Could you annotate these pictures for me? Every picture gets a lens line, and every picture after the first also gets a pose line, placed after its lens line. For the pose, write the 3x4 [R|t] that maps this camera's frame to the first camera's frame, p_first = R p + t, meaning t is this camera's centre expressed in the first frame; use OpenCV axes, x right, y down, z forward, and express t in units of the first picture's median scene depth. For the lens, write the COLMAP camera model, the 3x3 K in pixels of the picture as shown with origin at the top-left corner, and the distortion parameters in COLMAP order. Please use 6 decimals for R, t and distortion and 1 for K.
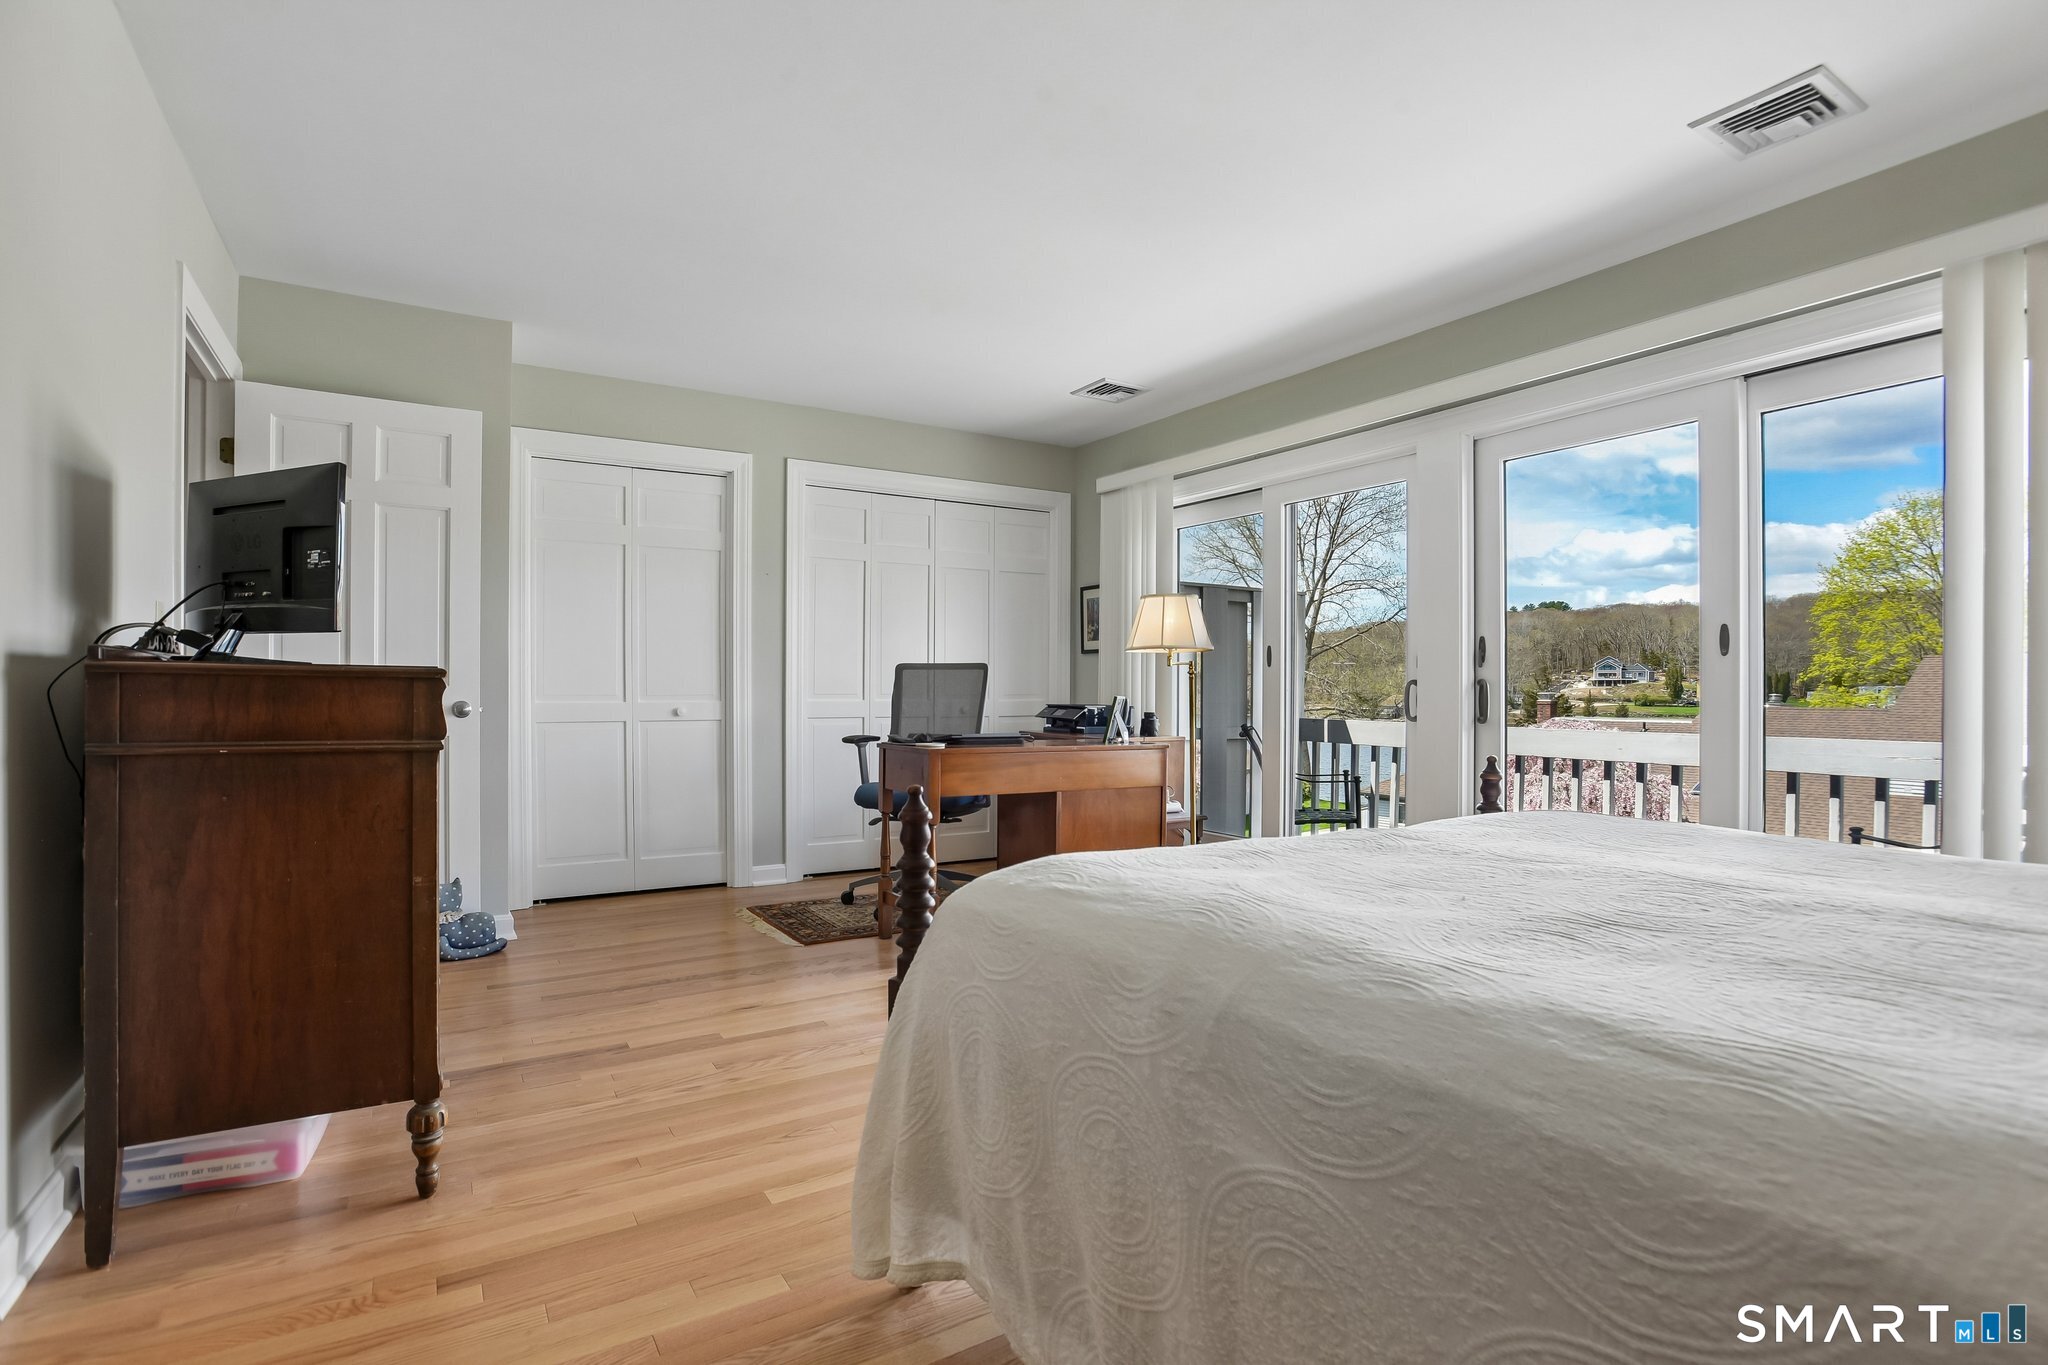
lens RADIAL K [[1008.5, 0, 1041.1], [0, 1008.5, 691.7], [0, 0, 1]] dist [-0.072956, 0.029424]
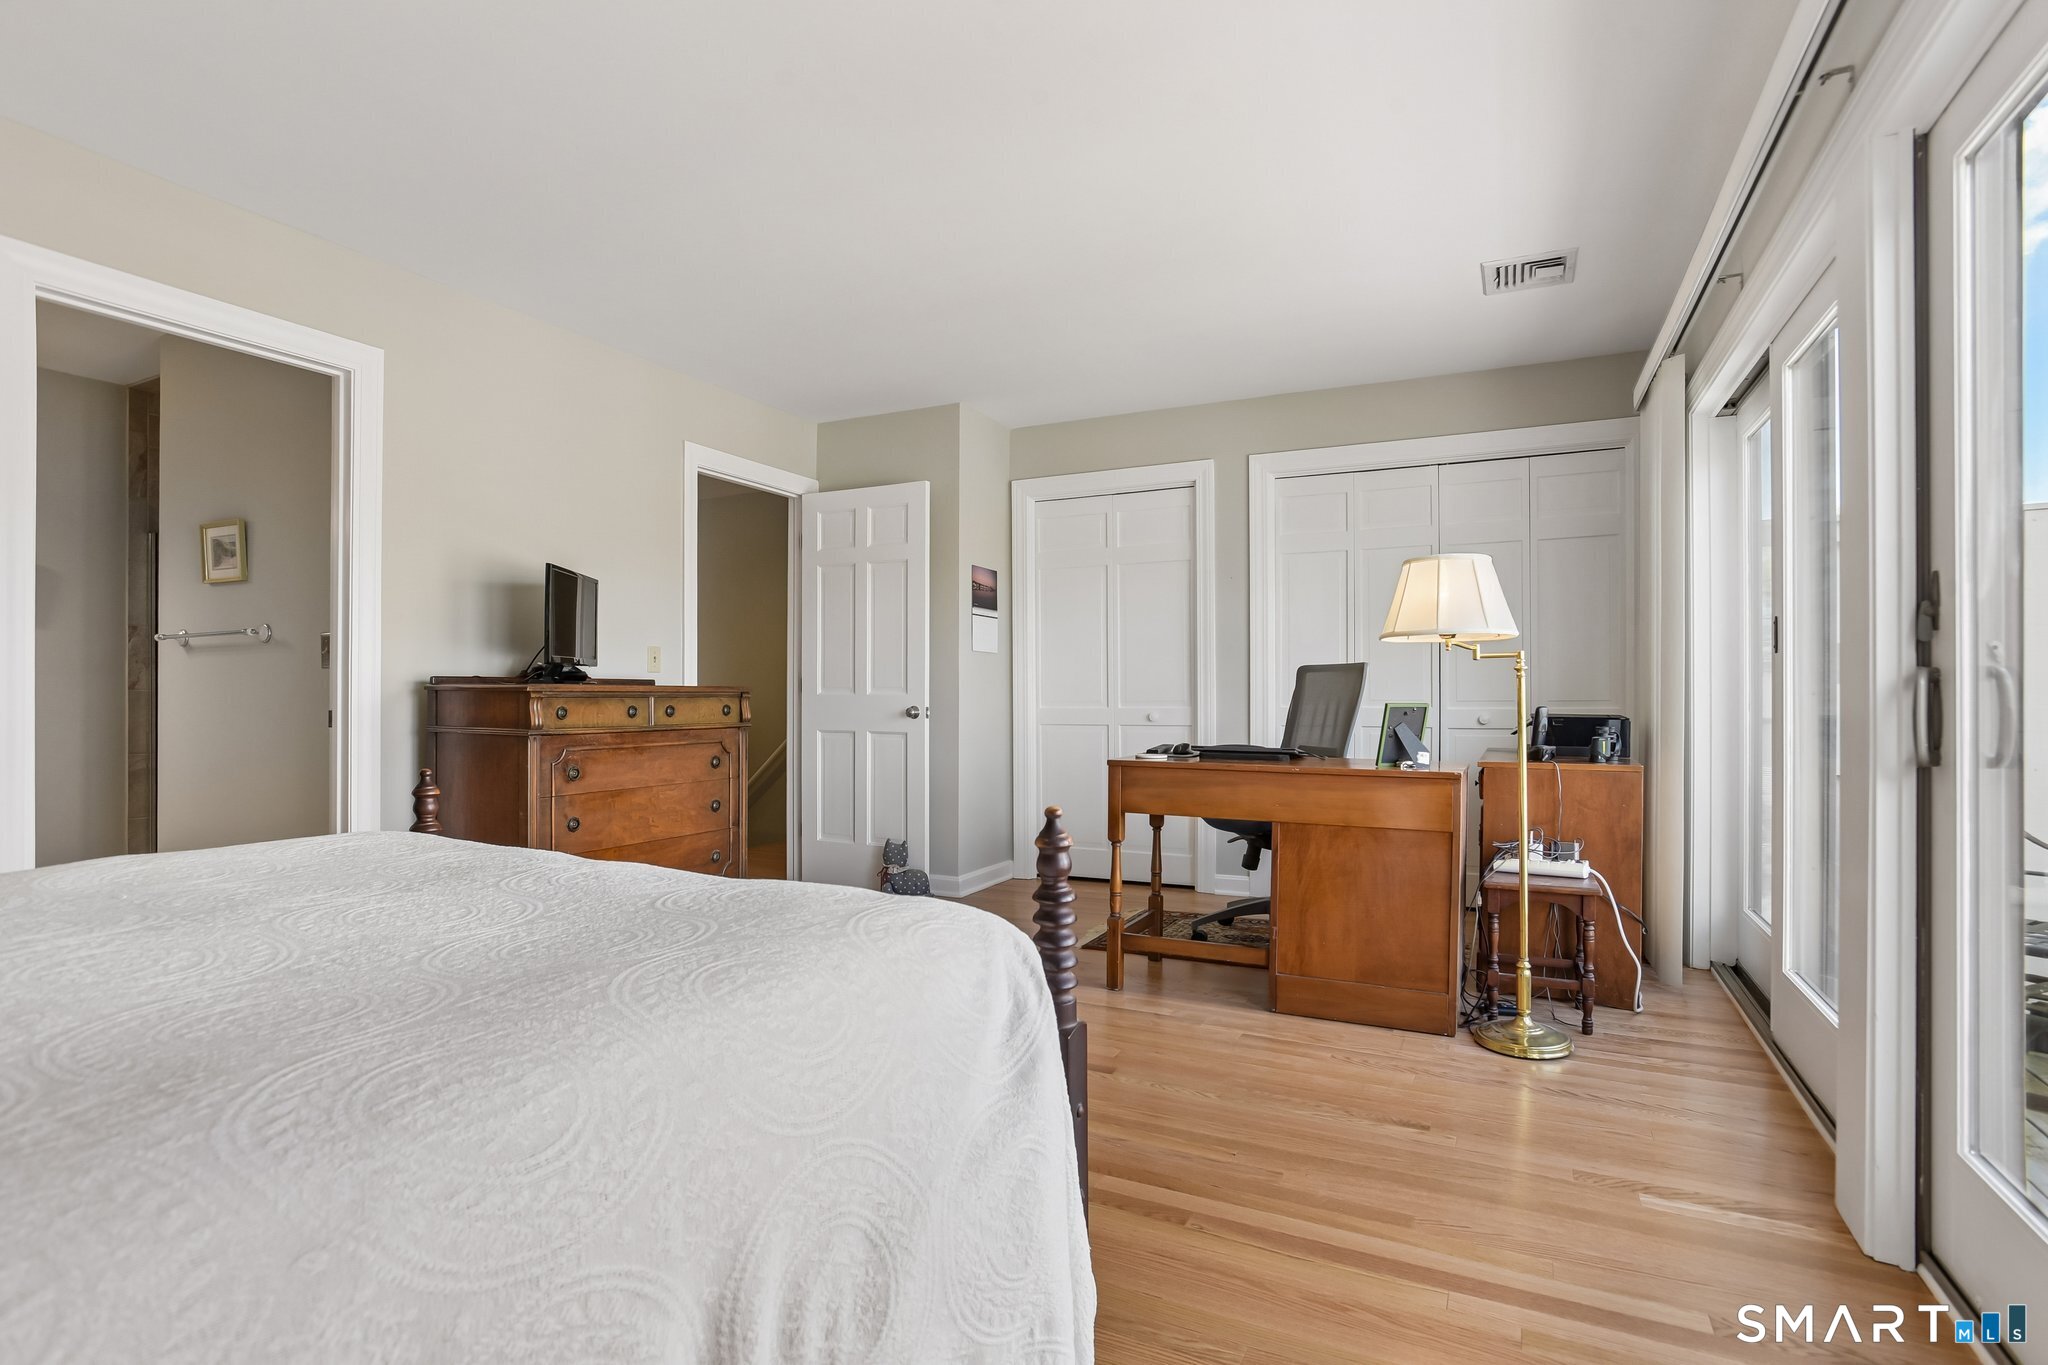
lens RADIAL K [[1000.2, 0, 1036.6], [0, 1000.2, 679.0], [0, 0, 1]] dist [-0.061382, 0.028192]
pose [[0.512760, -0.016508, -0.858373, 0.474357], [0.001215, 0.999828, -0.018503, -0.000243], [0.858531, 0.008444, 0.512692, 0.343626]]
